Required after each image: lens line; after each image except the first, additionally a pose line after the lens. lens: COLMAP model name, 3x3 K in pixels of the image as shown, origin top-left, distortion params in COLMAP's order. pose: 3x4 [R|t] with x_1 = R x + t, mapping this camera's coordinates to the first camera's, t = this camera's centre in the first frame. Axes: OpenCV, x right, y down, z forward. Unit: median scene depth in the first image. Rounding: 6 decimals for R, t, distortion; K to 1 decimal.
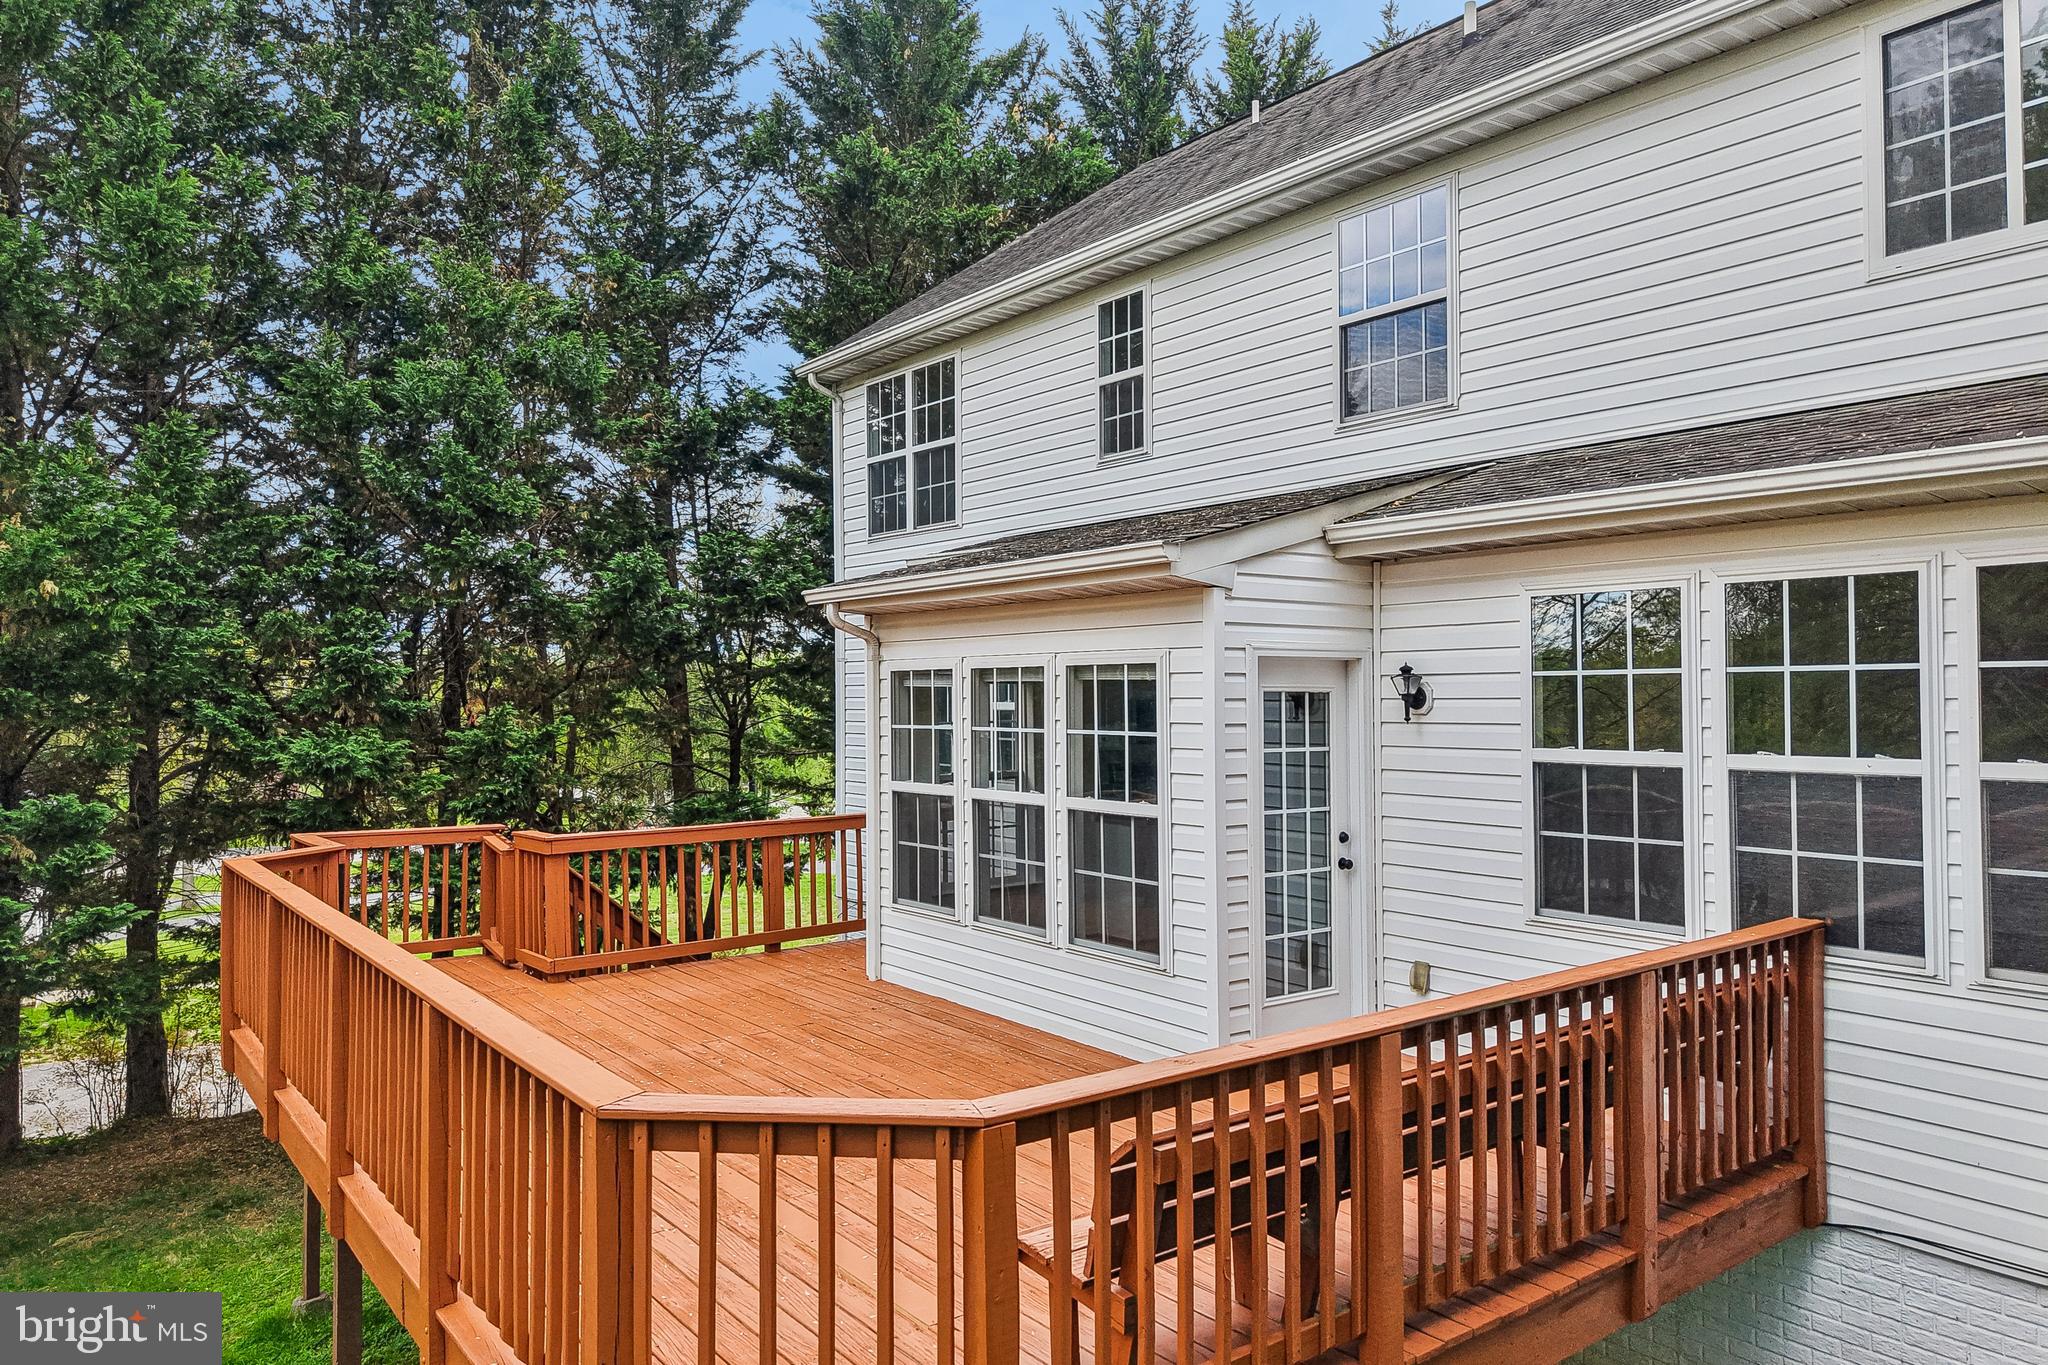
lens RADIAL K [[1373.5, 0, 1024.0], [0, 1373.5, 682.5], [0, 0, 1]] dist [0.035571, -0.040232]
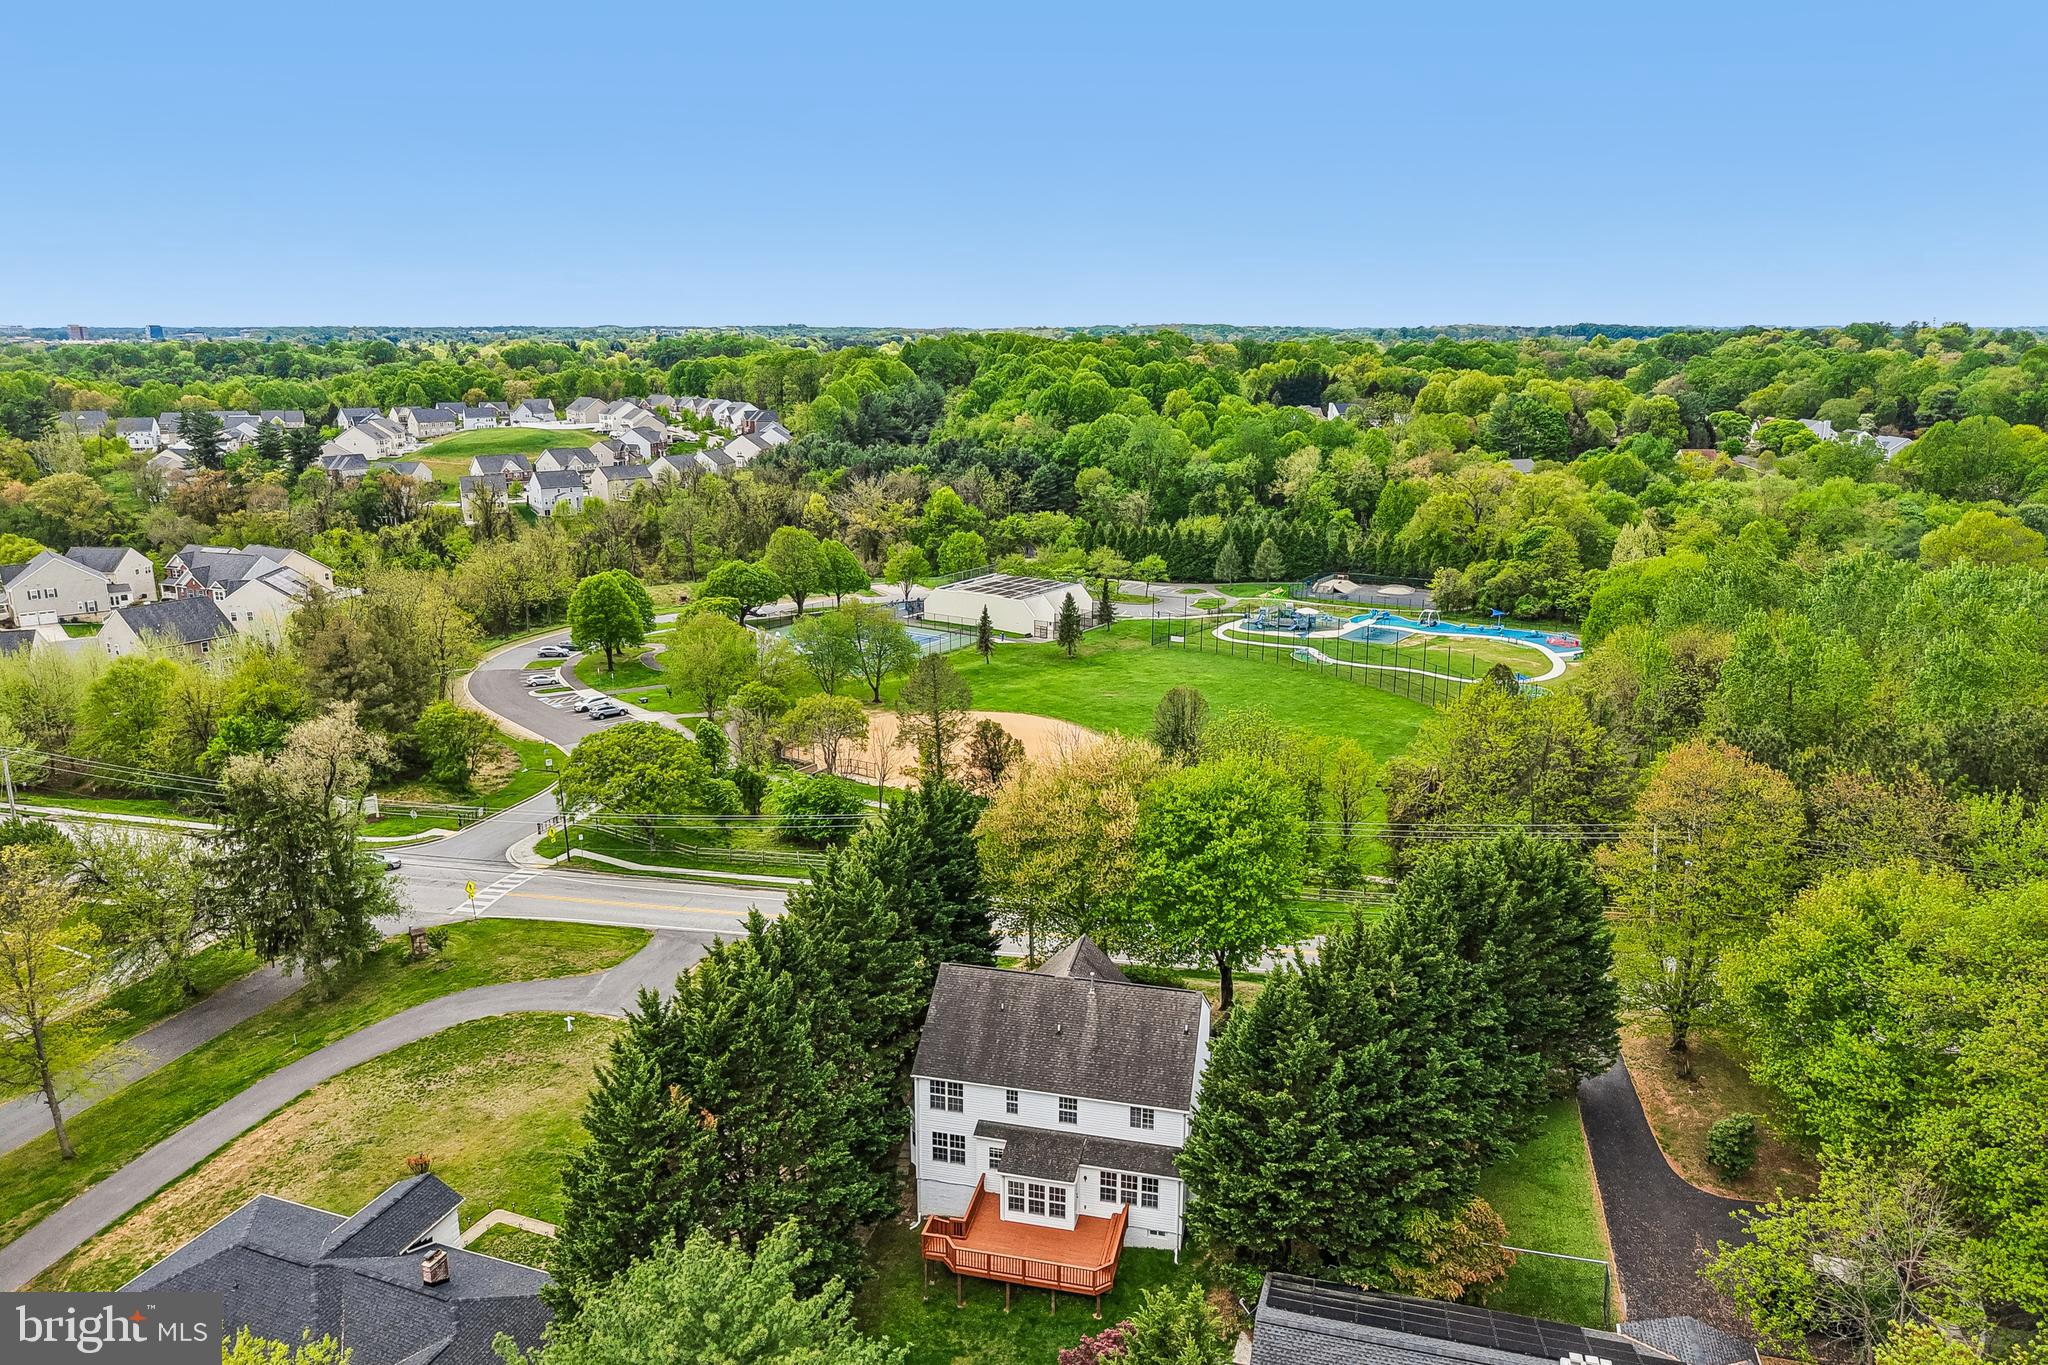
lens RADIAL K [[1372.7, 0, 1023.2], [0, 1372.7, 670.5], [0, 0, 1]] dist [0.019380, -0.010098]
pose [[0.773428, -0.143226, 0.617491, -4.706231], [-0.009858, 0.971303, 0.237640, -4.938077], [-0.633807, -0.189885, 0.749822, -4.437955]]
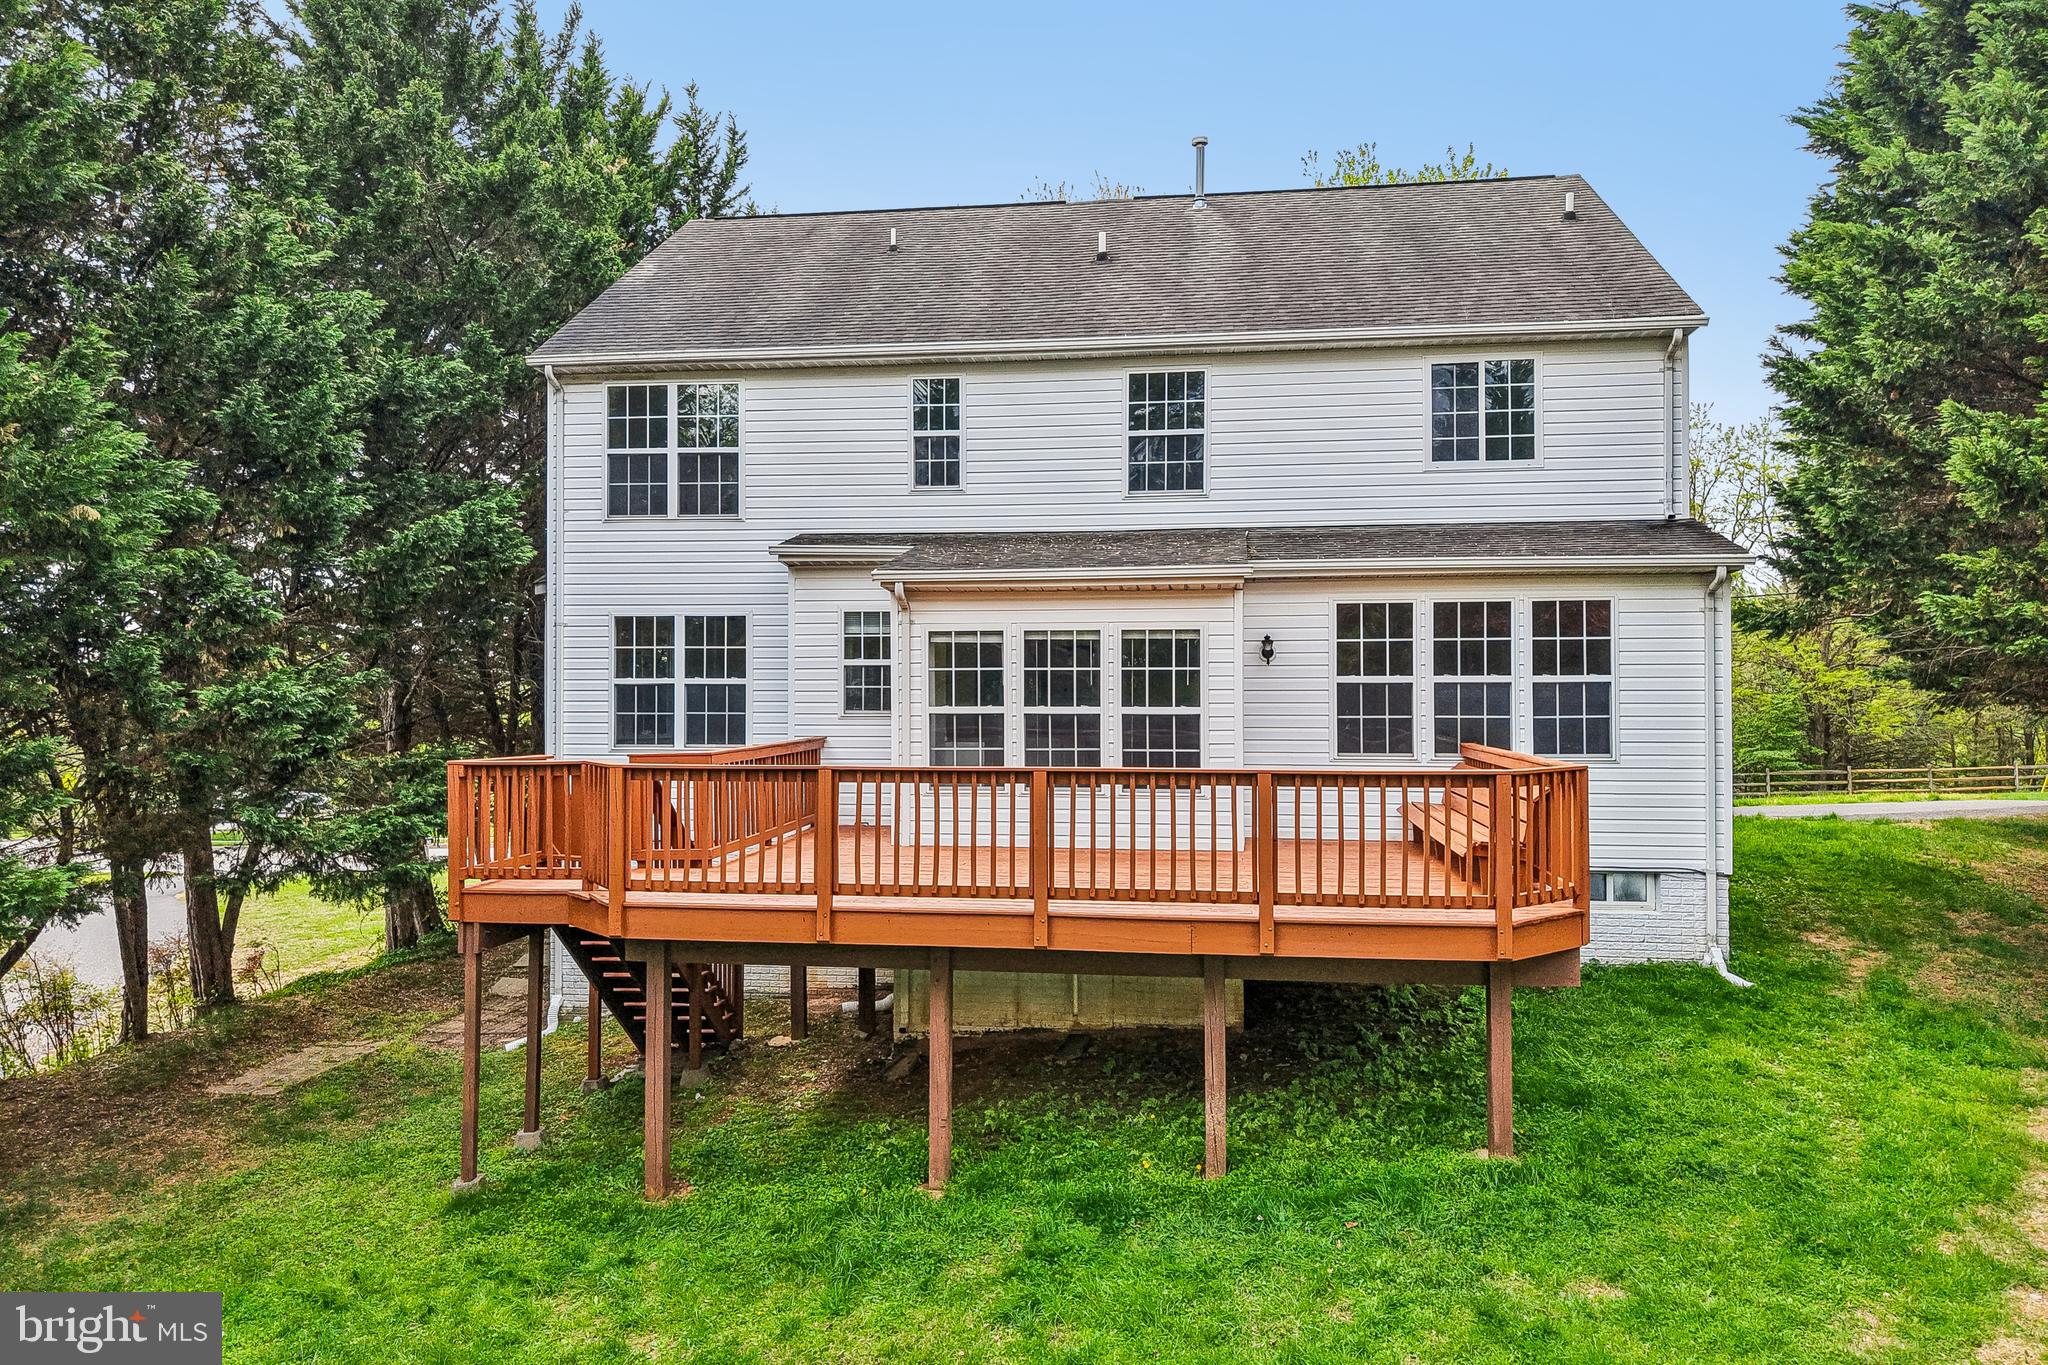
lens RADIAL K [[1373.5, 0, 1024.0], [0, 1373.5, 682.5], [0, 0, 1]] dist [0.035571, -0.040232]
pose [[0.708767, 0.007376, 0.705404, -1.287046], [-0.009933, 0.999951, -0.000475, 0.056274], [-0.705373, -0.006670, 0.708805, -0.125573]]
